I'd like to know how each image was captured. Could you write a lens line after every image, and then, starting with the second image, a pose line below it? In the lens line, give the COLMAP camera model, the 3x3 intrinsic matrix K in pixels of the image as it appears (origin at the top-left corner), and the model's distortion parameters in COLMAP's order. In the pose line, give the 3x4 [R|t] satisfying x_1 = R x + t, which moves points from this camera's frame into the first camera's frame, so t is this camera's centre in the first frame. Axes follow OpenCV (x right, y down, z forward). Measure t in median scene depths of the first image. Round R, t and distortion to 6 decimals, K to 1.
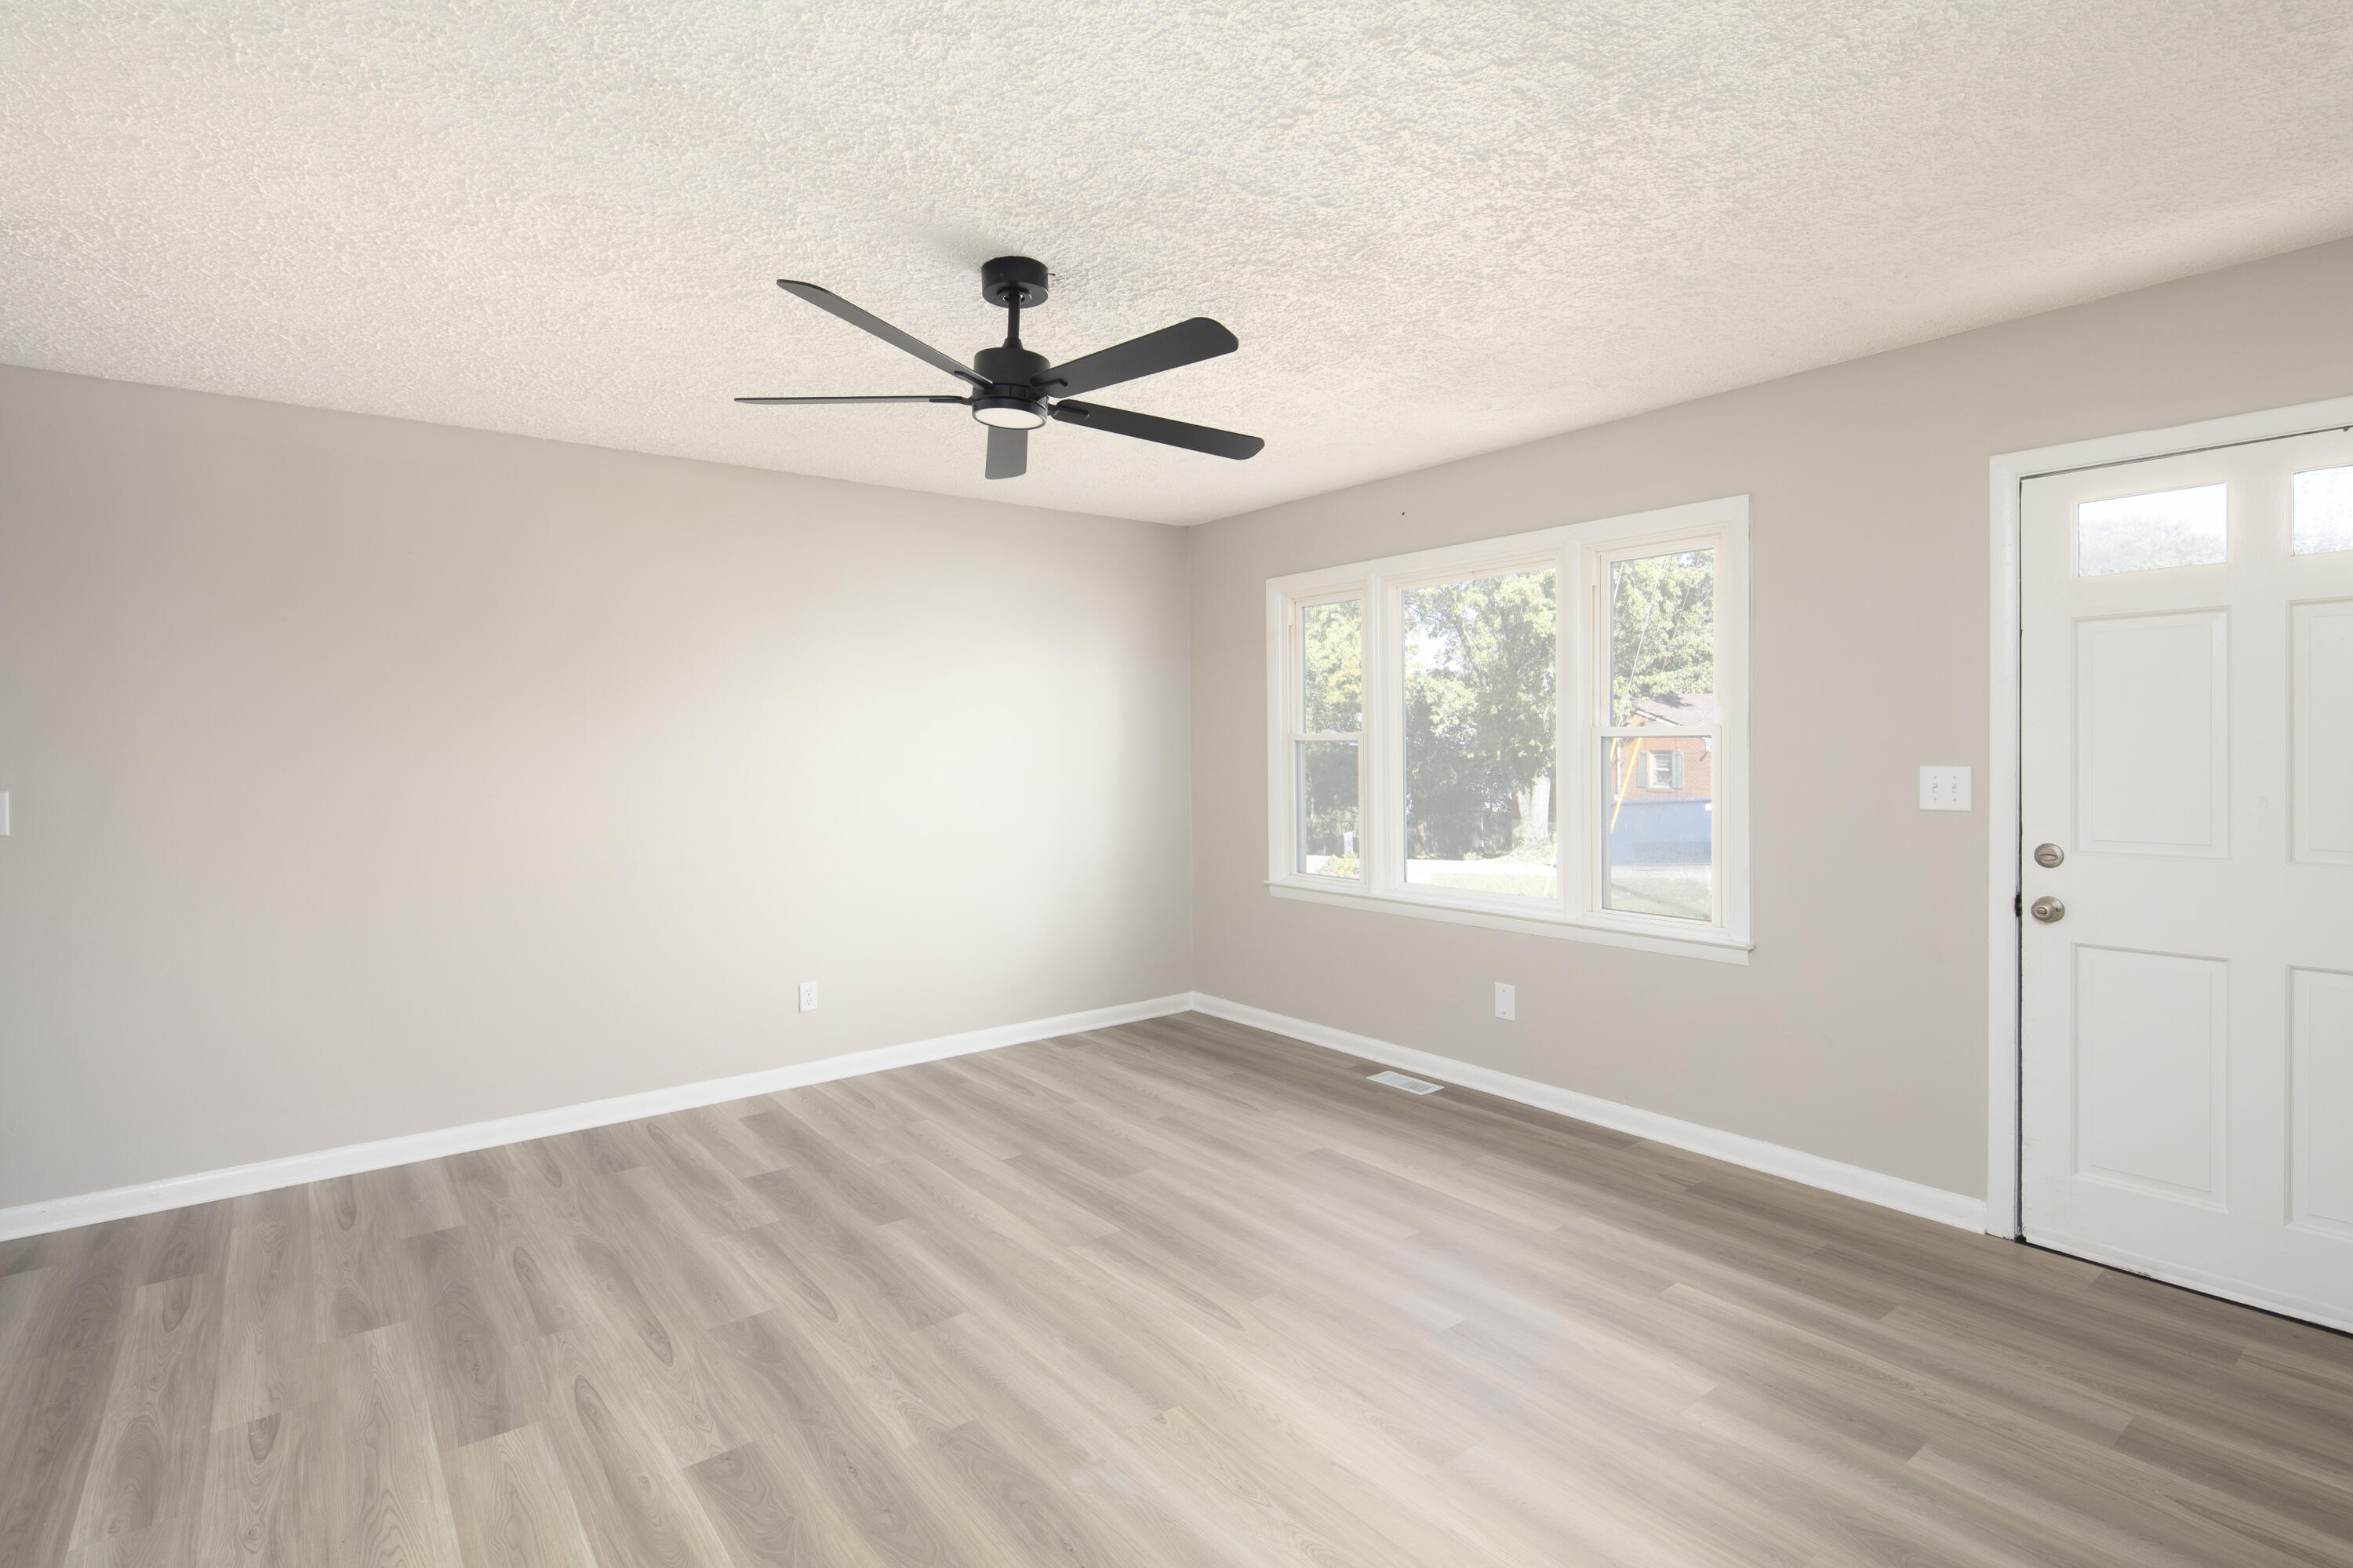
lens RADIAL K [[1168.0, 0, 1154.9], [0, 1168.0, 745.6], [0, 0, 1]] dist [-0.001299, -0.001415]
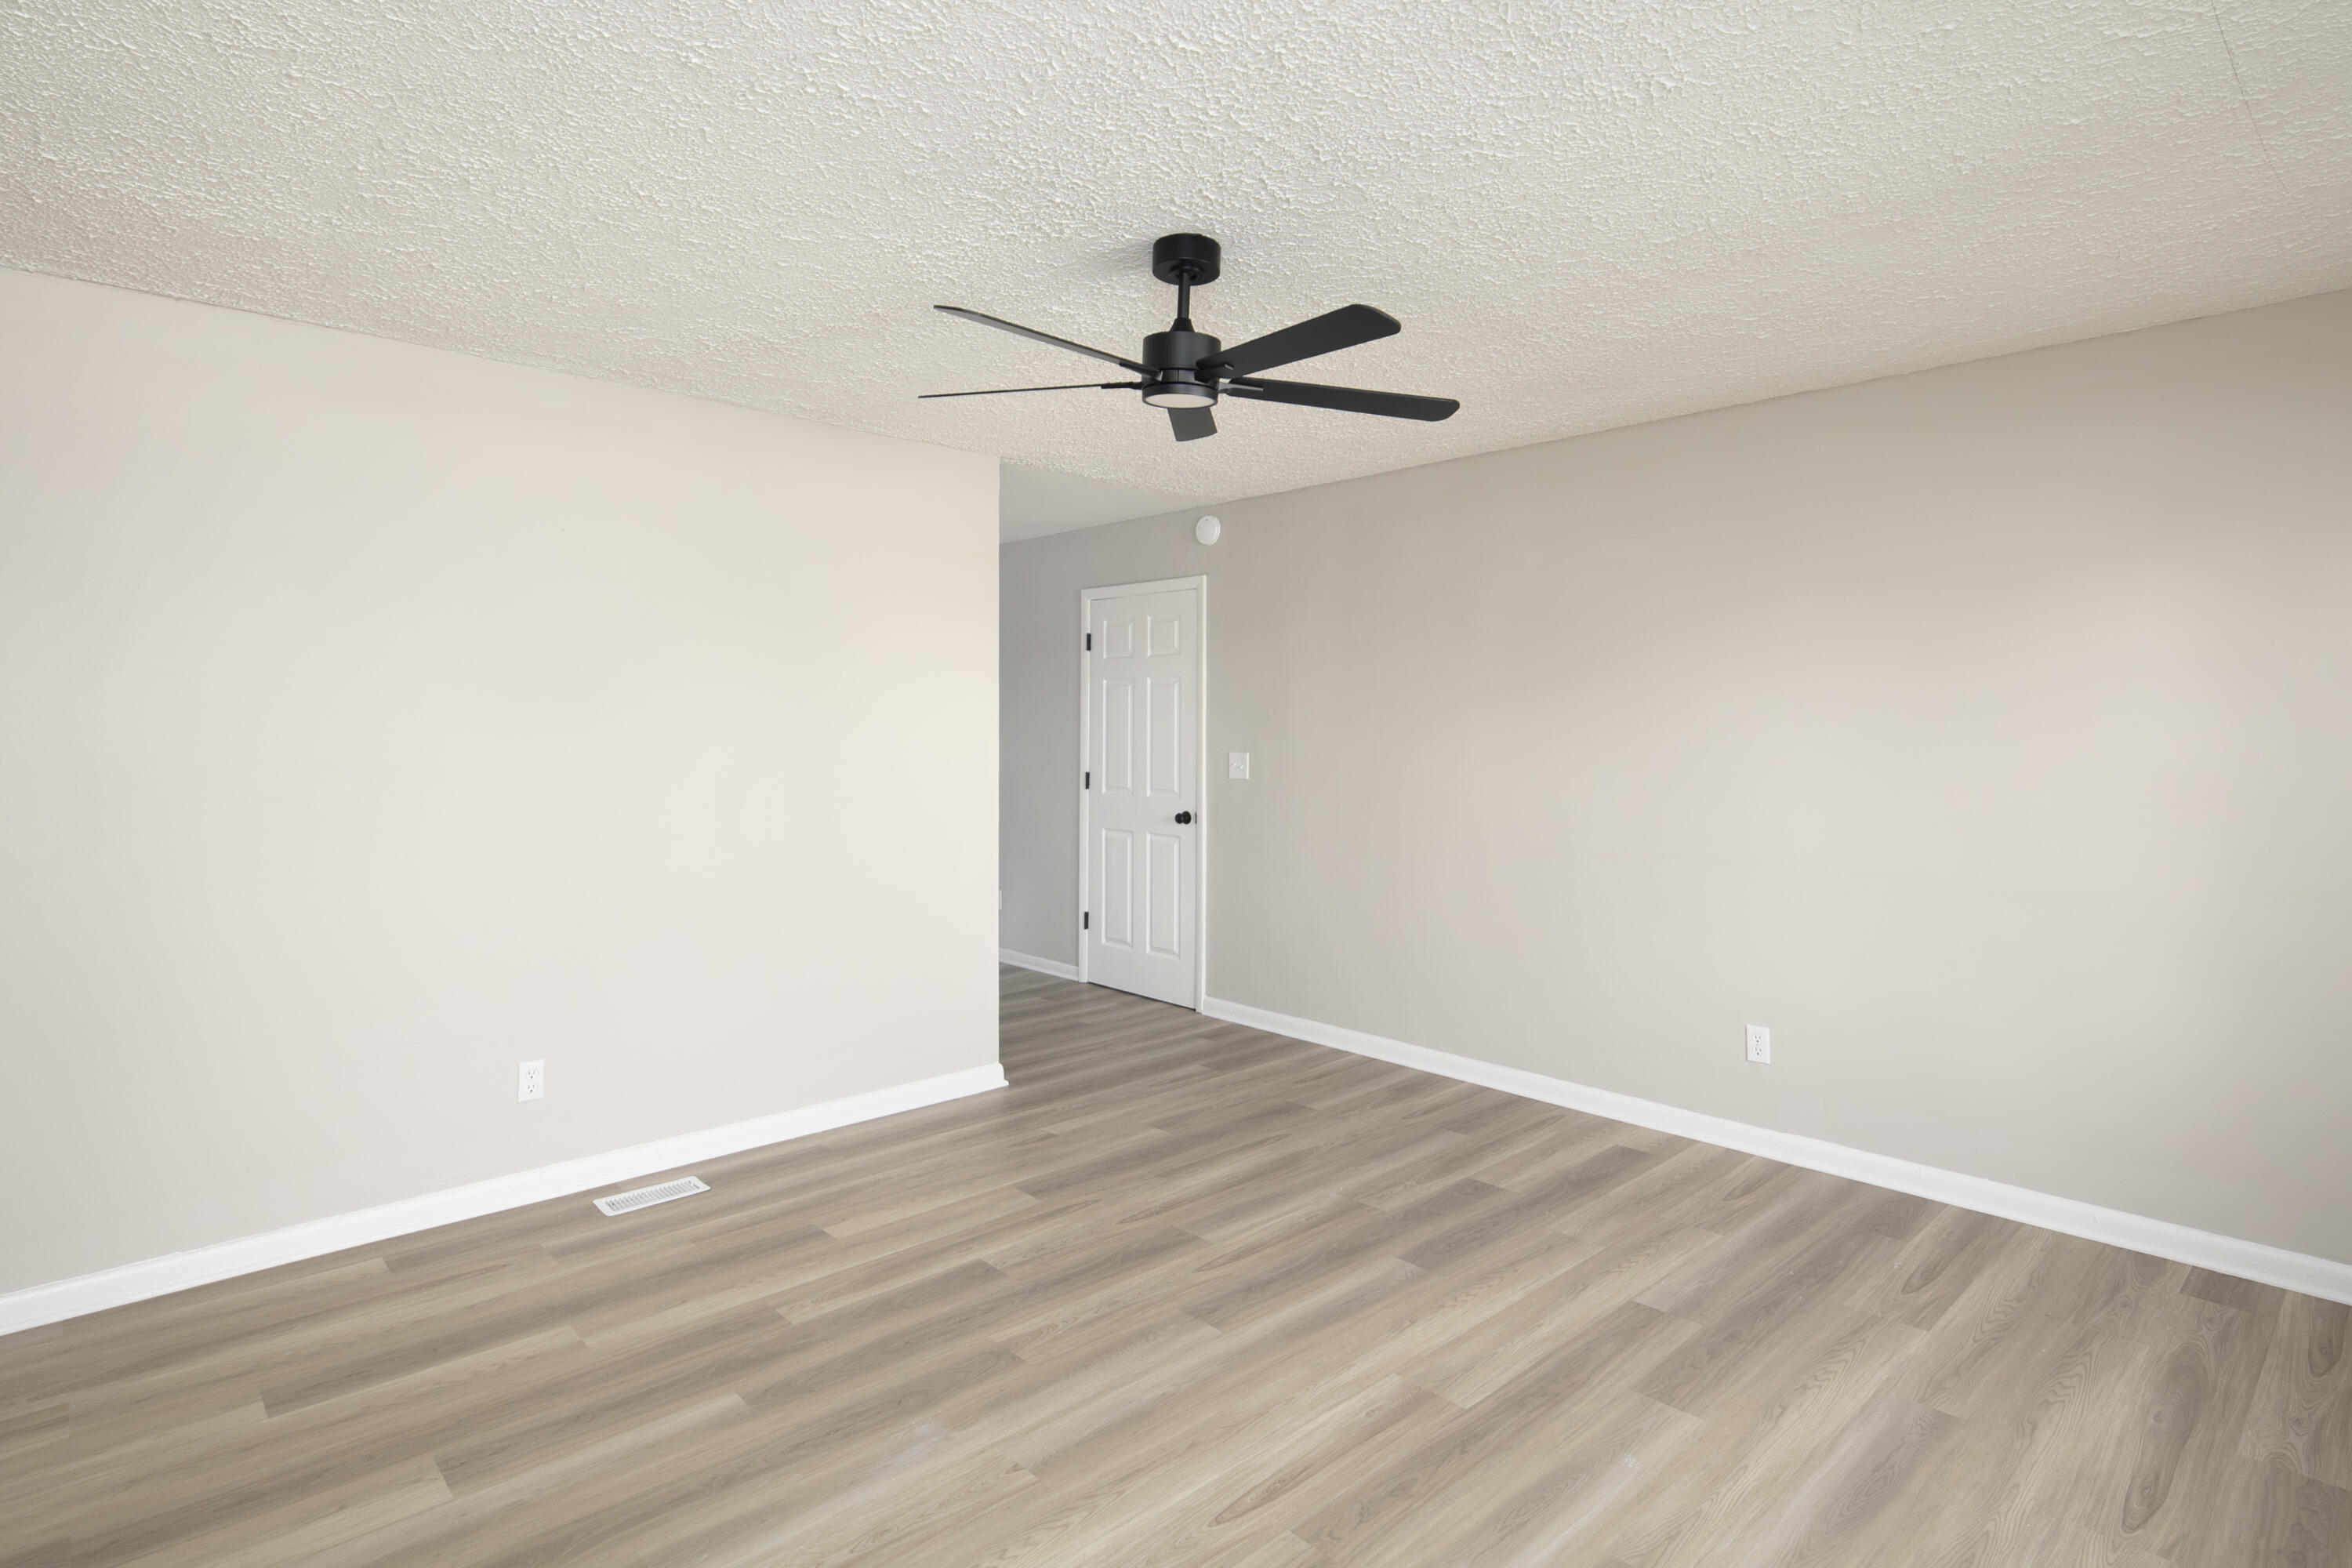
lens RADIAL K [[1167.5, 0, 1154.5], [0, 1167.5, 745.7], [0, 0, 1]] dist [-0.001299, -0.001415]
pose [[0.096759, 0.030023, -0.994855, 0.661137], [-0.006106, 0.999544, 0.029571, -0.020245], [0.995289, 0.003214, 0.096899, 0.728368]]
